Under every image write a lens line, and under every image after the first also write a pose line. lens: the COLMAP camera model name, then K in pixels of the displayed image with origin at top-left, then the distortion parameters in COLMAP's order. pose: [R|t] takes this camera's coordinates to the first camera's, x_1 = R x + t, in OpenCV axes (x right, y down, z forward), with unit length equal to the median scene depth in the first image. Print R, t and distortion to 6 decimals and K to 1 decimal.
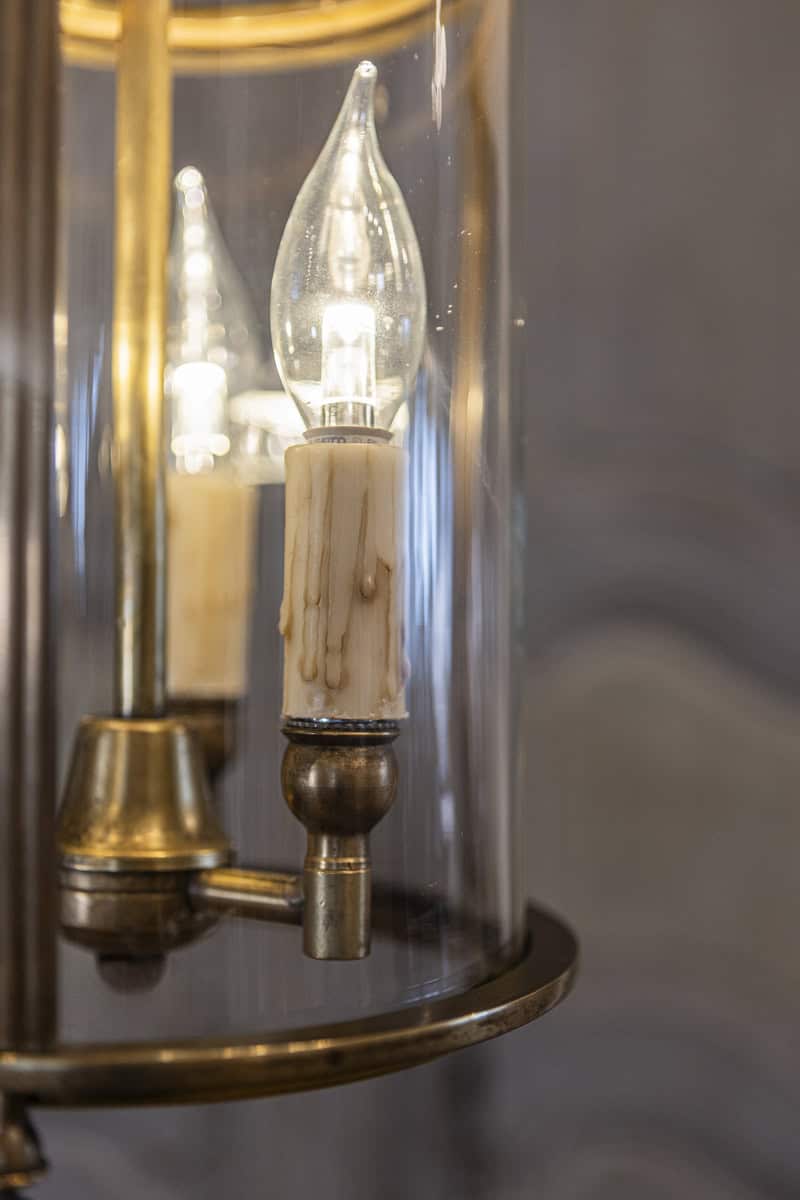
lens RADIAL K [[1488.9, 0, 400.0], [0, 1488.9, 600.0], [0, 0, 1]] dist [-0.009148, -0.003644]
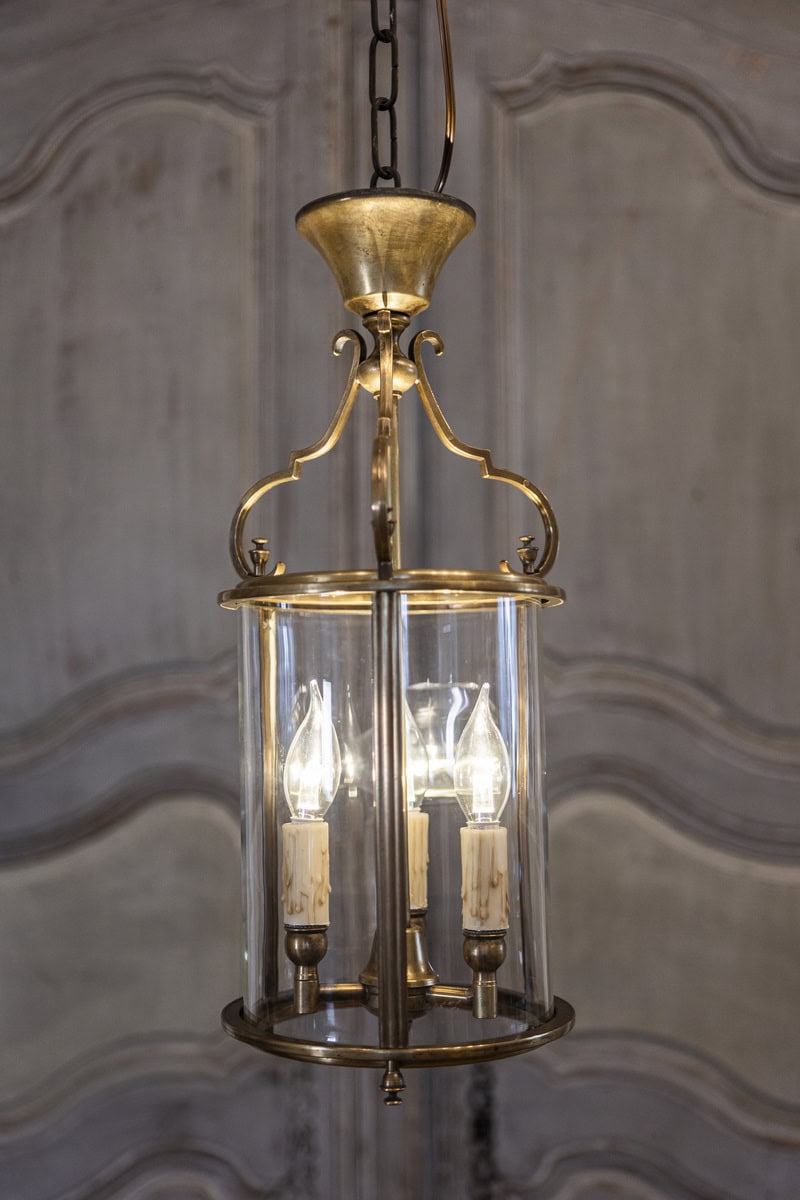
lens RADIAL K [[1506.1, 0, 400.0], [0, 1506.1, 600.0], [0, 0, 1]] dist [0.008537, 0.013839]
pose [[0.999480, -0.021321, 0.024198, -0.250382], [0.022727, 0.997977, -0.059377, -0.364182], [-0.022883, 0.059896, 0.997942, -1.800070]]
